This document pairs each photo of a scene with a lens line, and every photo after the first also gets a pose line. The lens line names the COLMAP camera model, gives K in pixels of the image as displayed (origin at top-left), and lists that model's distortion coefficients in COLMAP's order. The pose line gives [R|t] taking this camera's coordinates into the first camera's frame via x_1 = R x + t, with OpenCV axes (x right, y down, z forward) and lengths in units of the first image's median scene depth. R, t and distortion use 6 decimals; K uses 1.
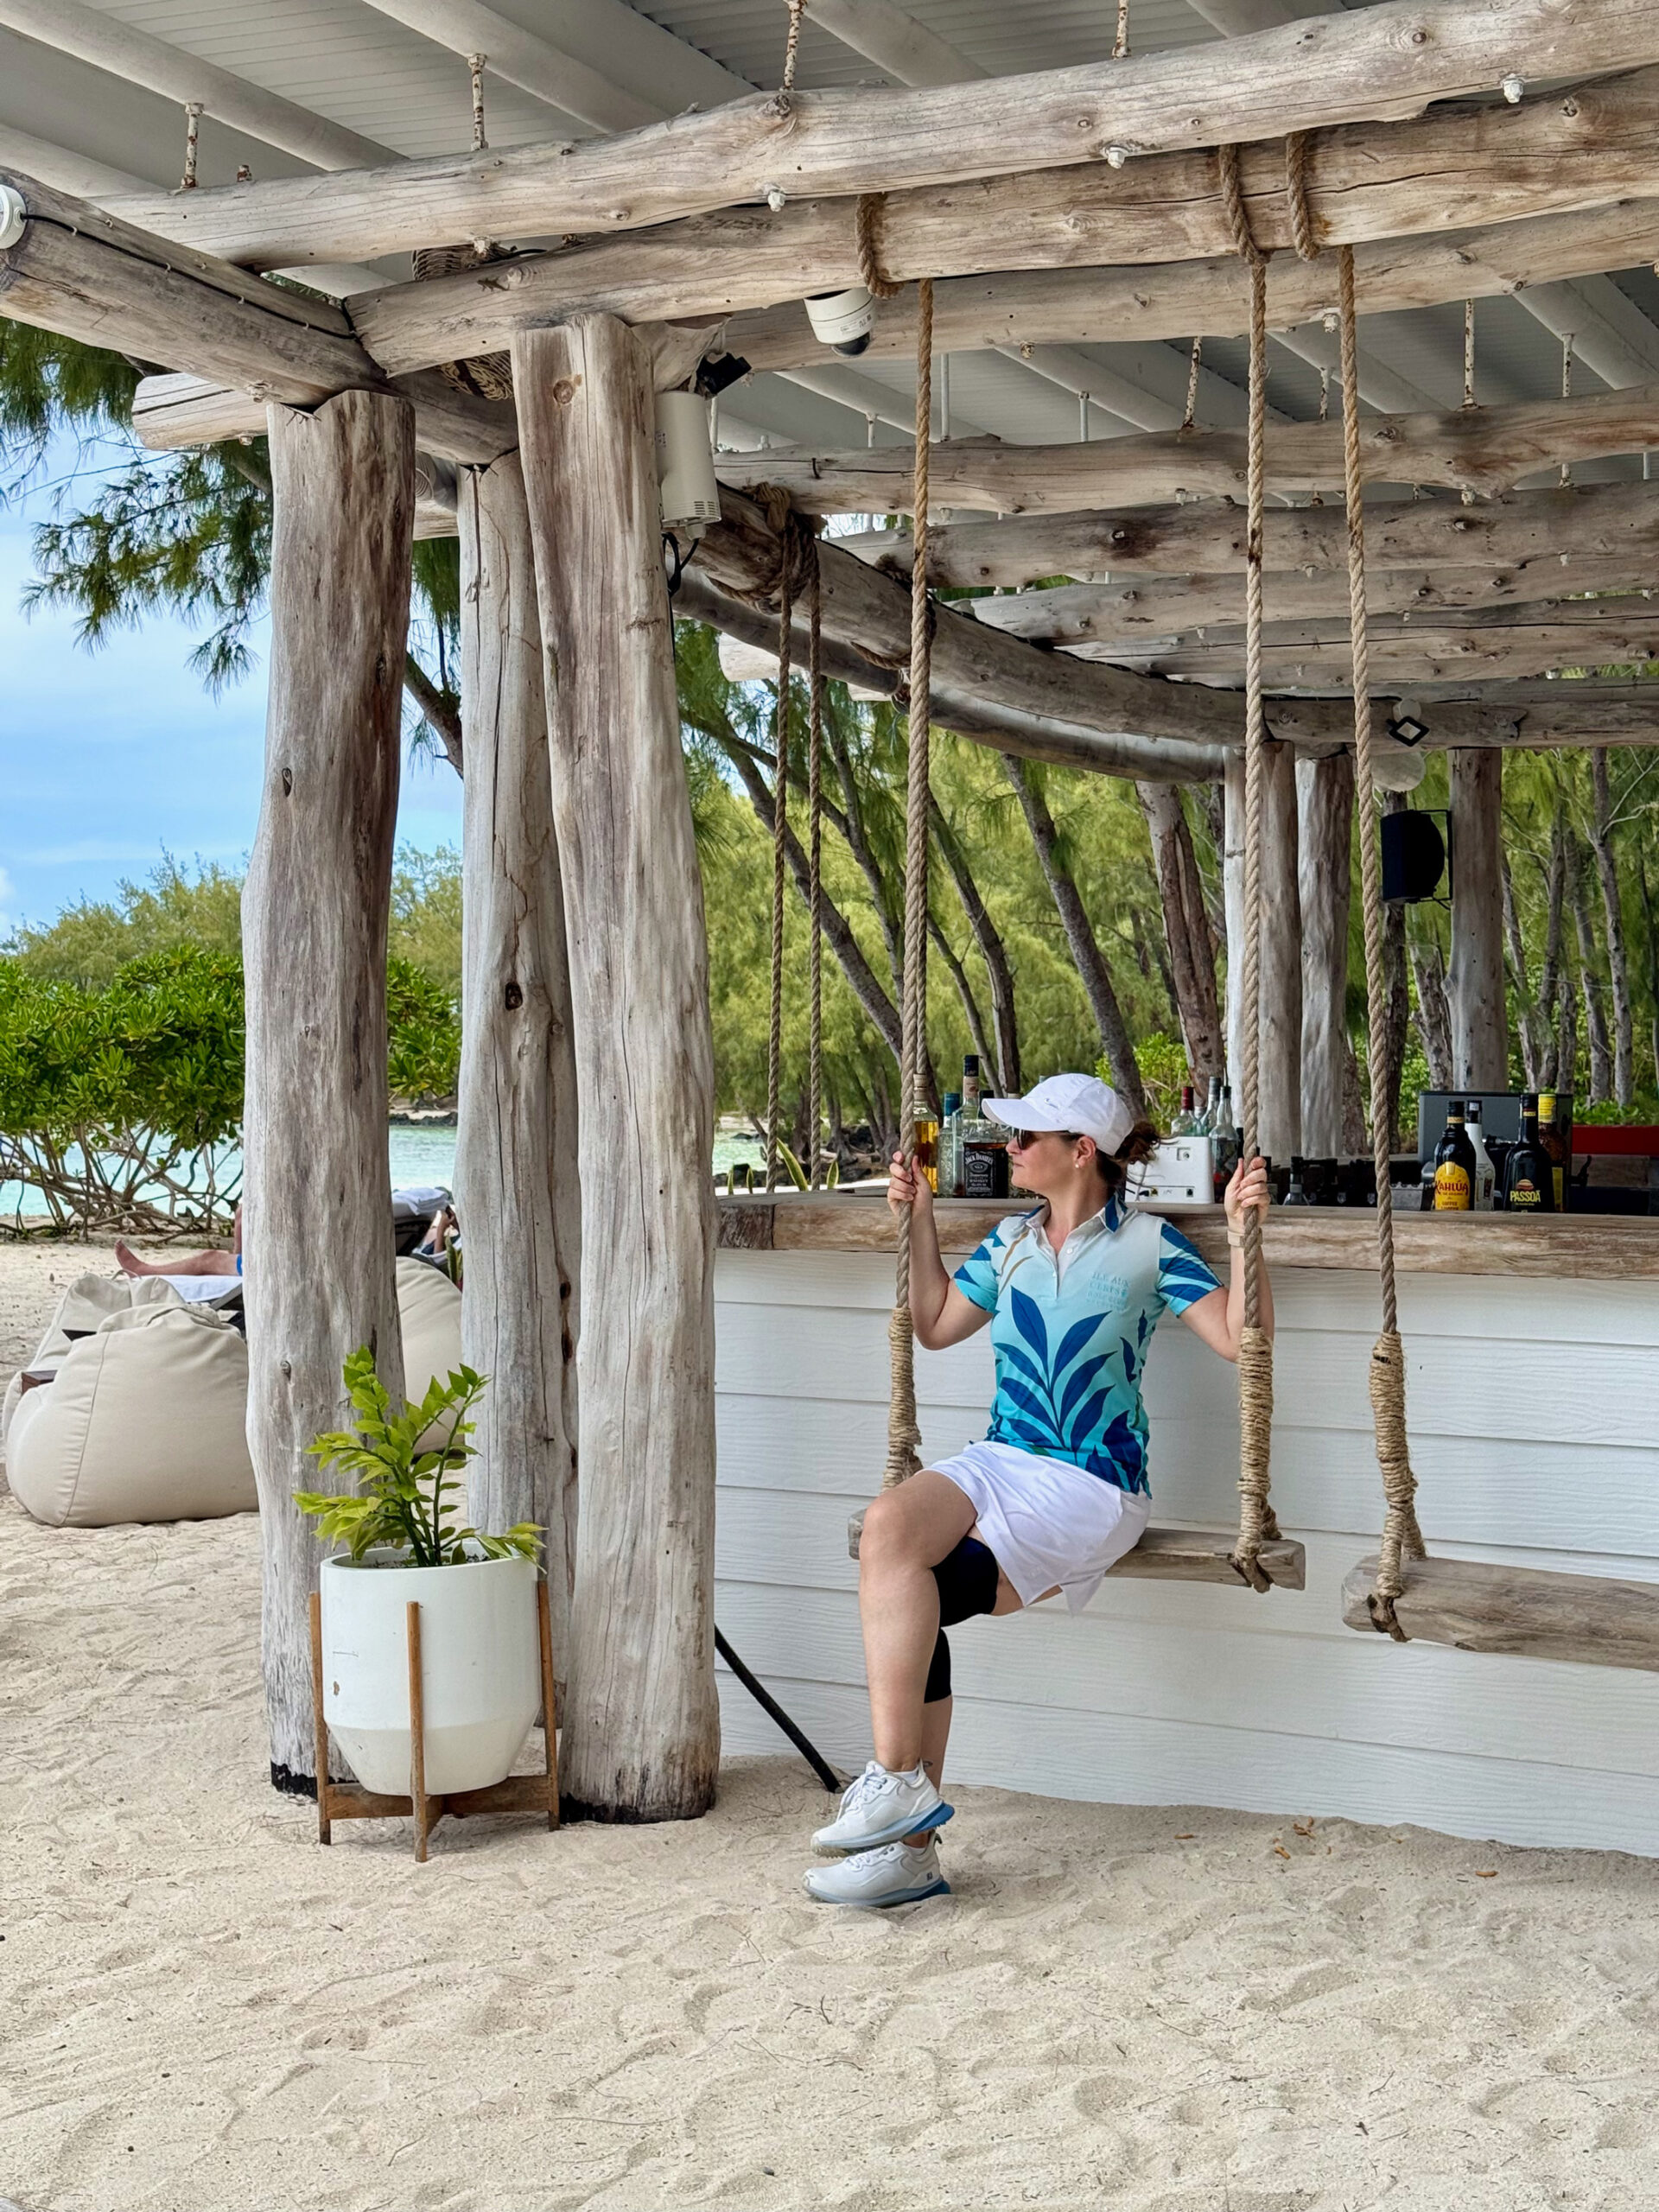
lens RADIAL K [[3124.8, 0, 829.2], [0, 3124.8, 1092.6], [0, 0, 1]] dist [0.166644, -0.141352]
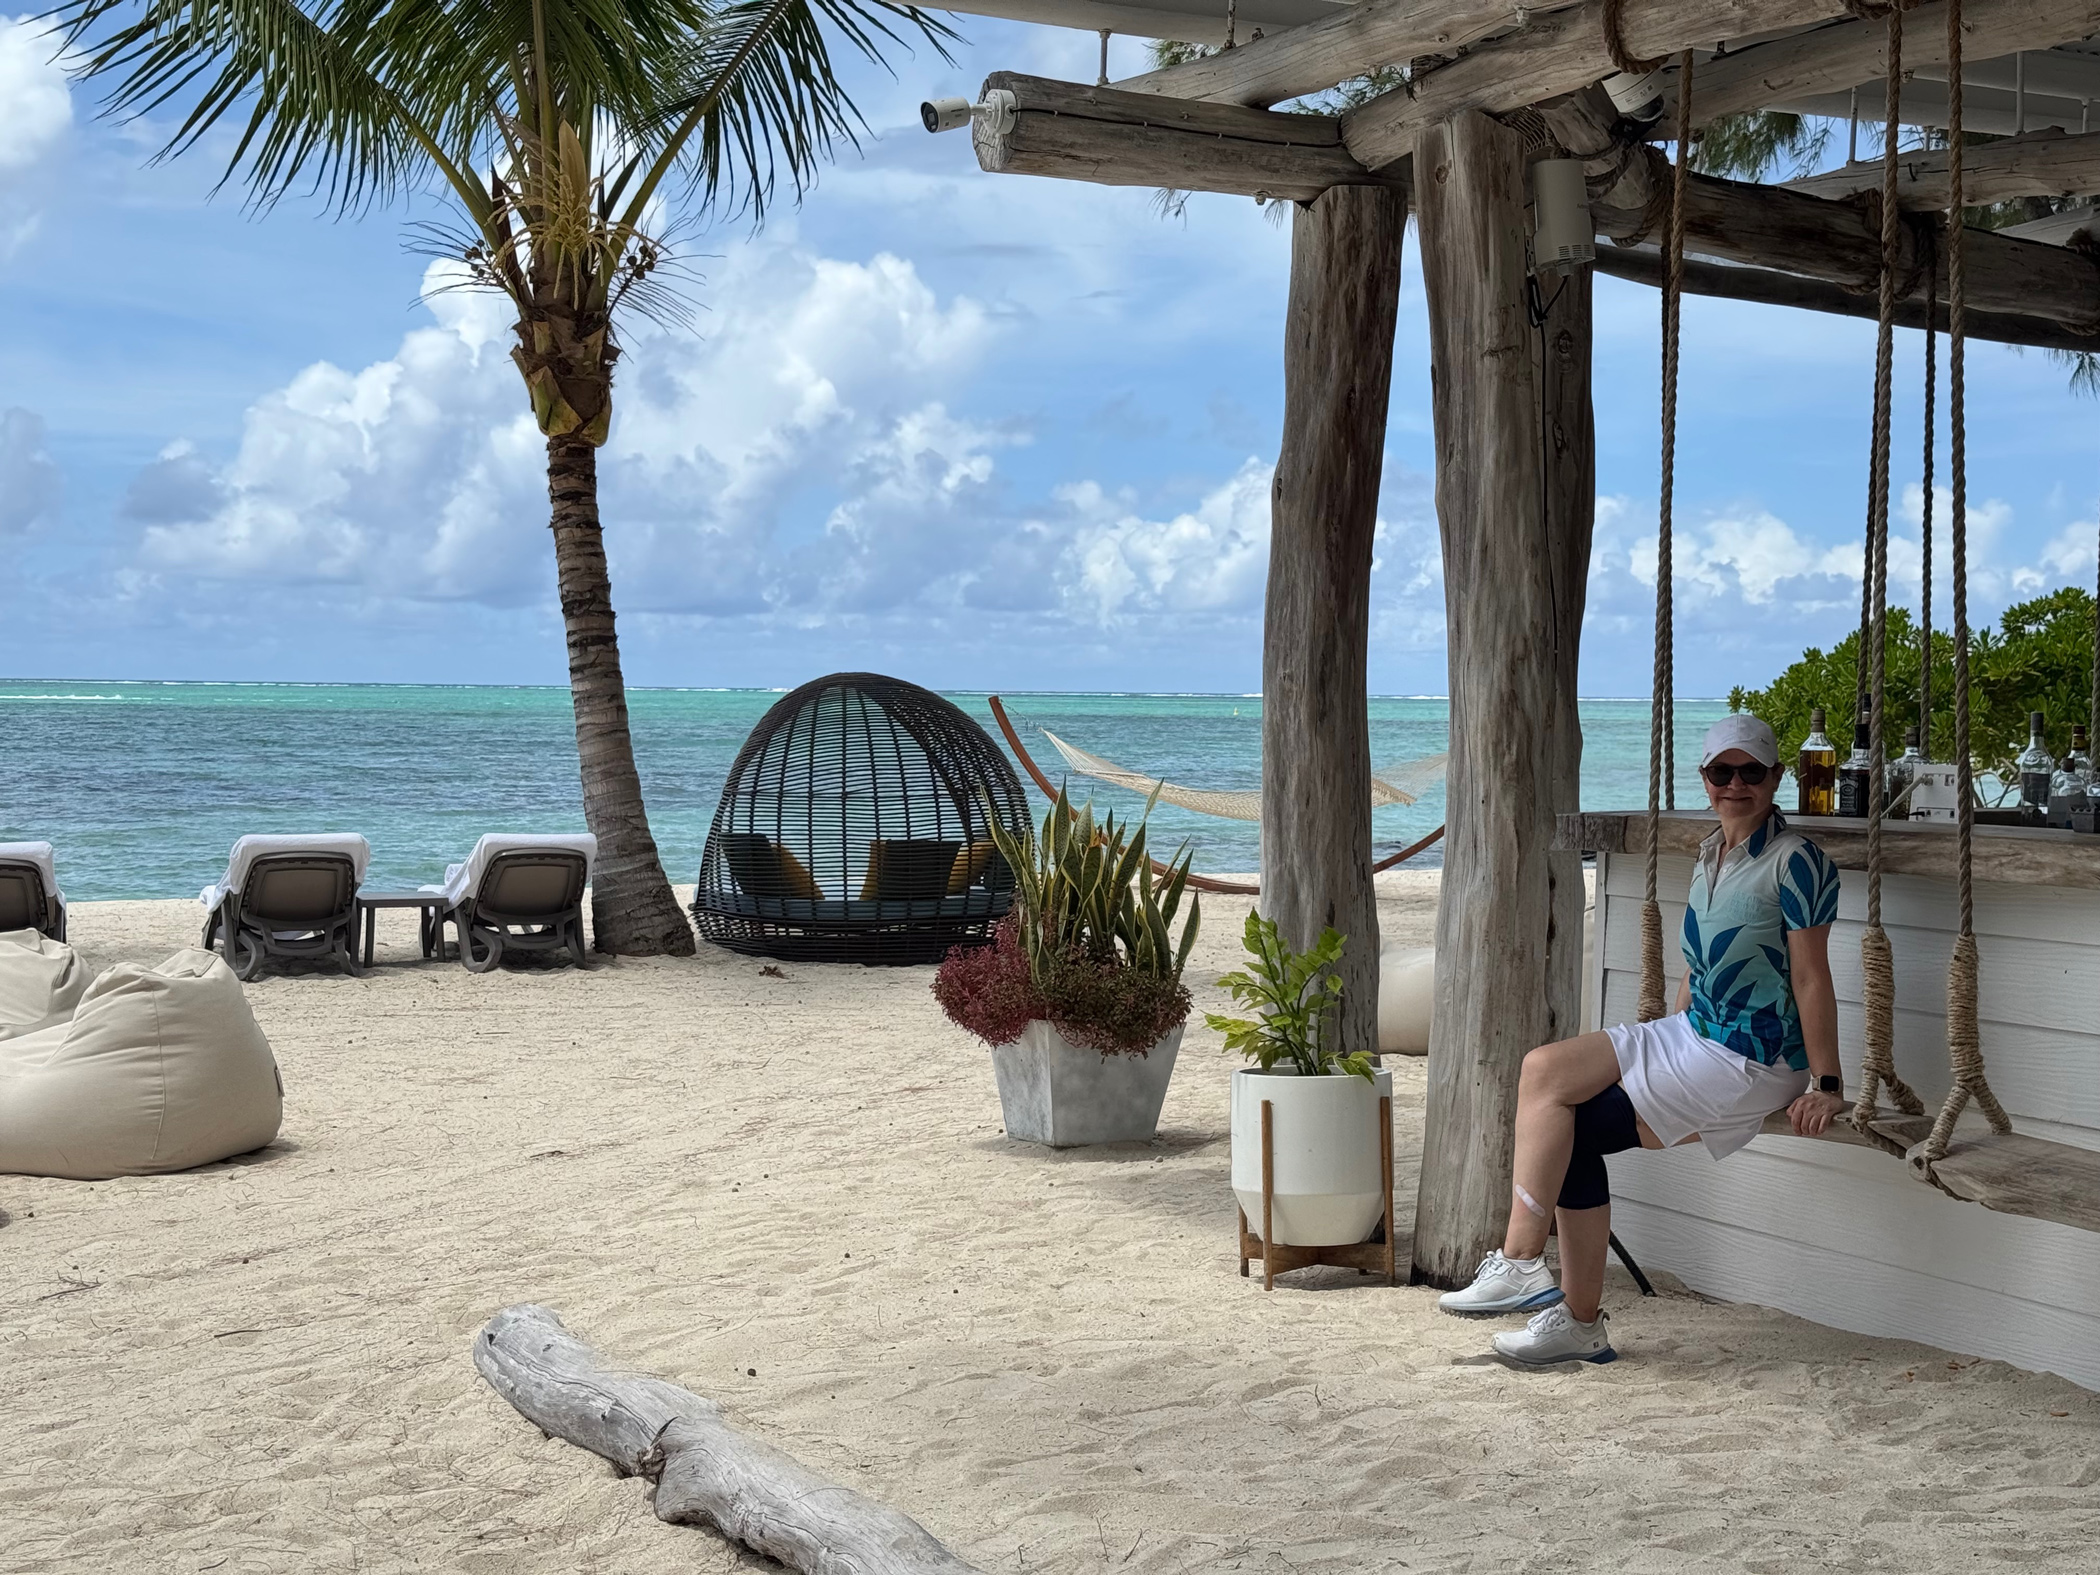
lens RADIAL K [[2966.6, 0, 1050.0], [0, 2966.6, 787.5], [0, 0, 1]] dist [0.166644, -0.141352]
pose [[0.812785, 0.018399, -0.582273, 0.498802], [-0.007250, 0.999743, 0.021471, 0.001236], [0.582518, -0.013230, 0.812710, -0.082634]]
